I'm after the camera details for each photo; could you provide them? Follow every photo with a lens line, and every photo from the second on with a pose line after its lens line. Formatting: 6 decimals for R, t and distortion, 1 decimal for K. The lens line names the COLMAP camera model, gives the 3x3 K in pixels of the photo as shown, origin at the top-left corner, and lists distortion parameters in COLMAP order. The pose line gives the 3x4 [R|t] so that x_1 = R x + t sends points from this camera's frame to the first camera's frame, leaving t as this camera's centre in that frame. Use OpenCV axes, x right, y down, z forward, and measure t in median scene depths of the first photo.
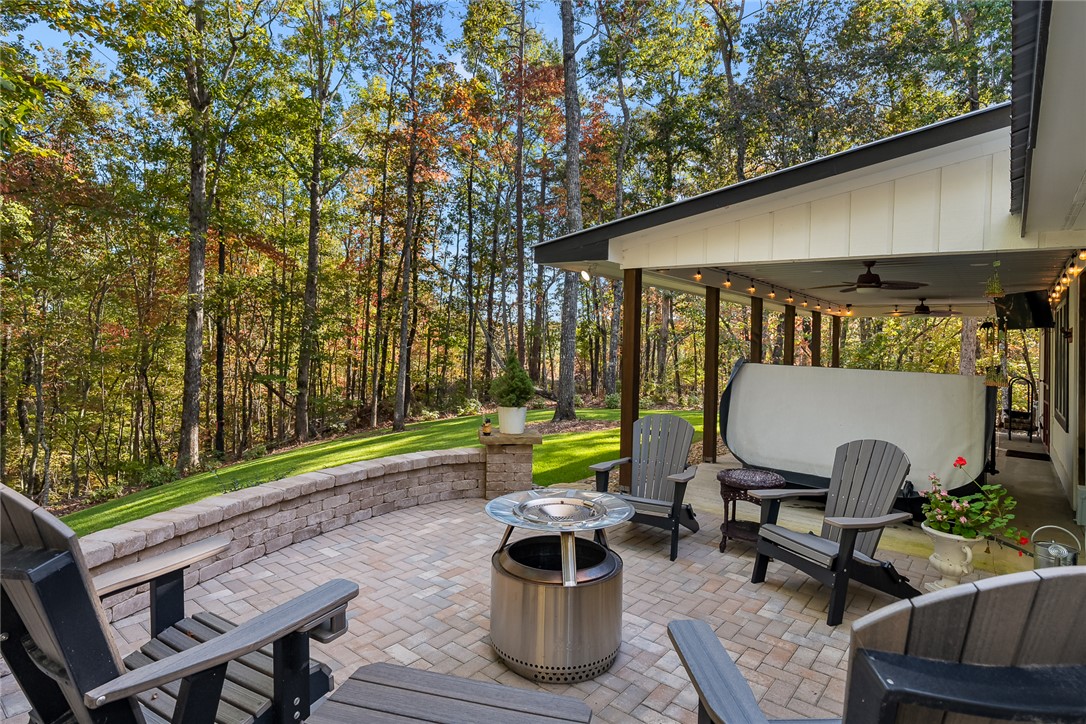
lens RADIAL K [[580.9, 0, 555.1], [0, 580.9, 310.1], [0, 0, 1]] dist [-0.001539, -0.000260]
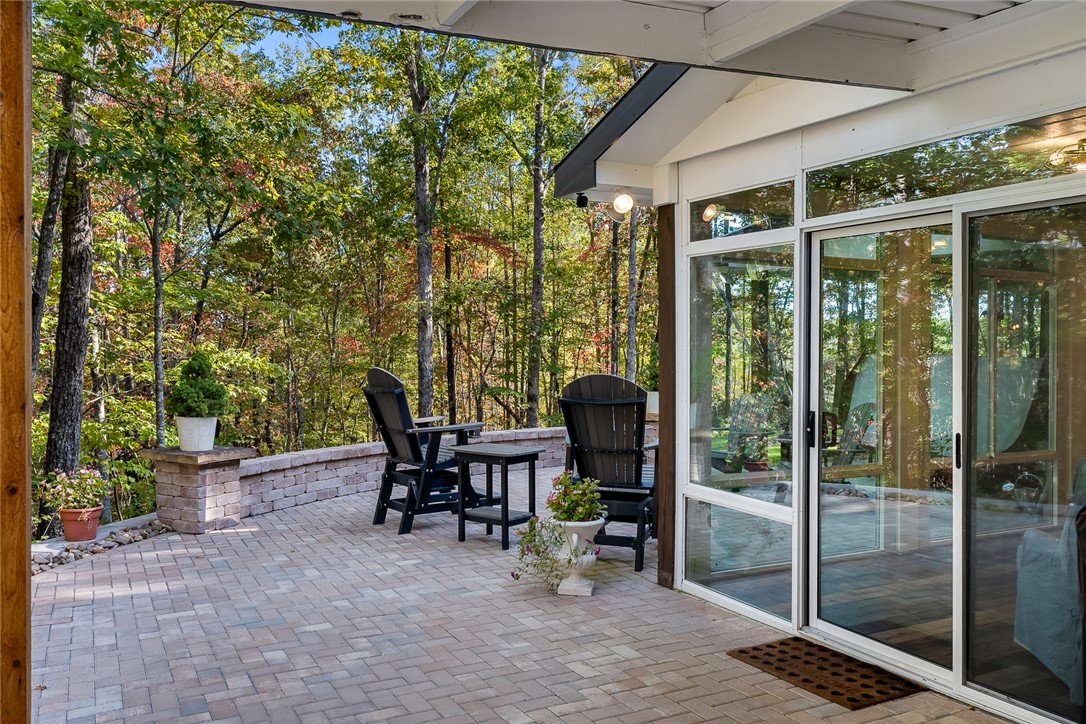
lens RADIAL K [[950.7, 0, 542.2], [0, 950.7, 359.5], [0, 0, 1]] dist [0.001097, -0.000349]
pose [[0.908116, -0.012067, -0.418545, 0.189587], [0.035932, 0.998143, 0.049184, -0.002358], [0.417175, -0.059704, 0.906863, -0.310704]]
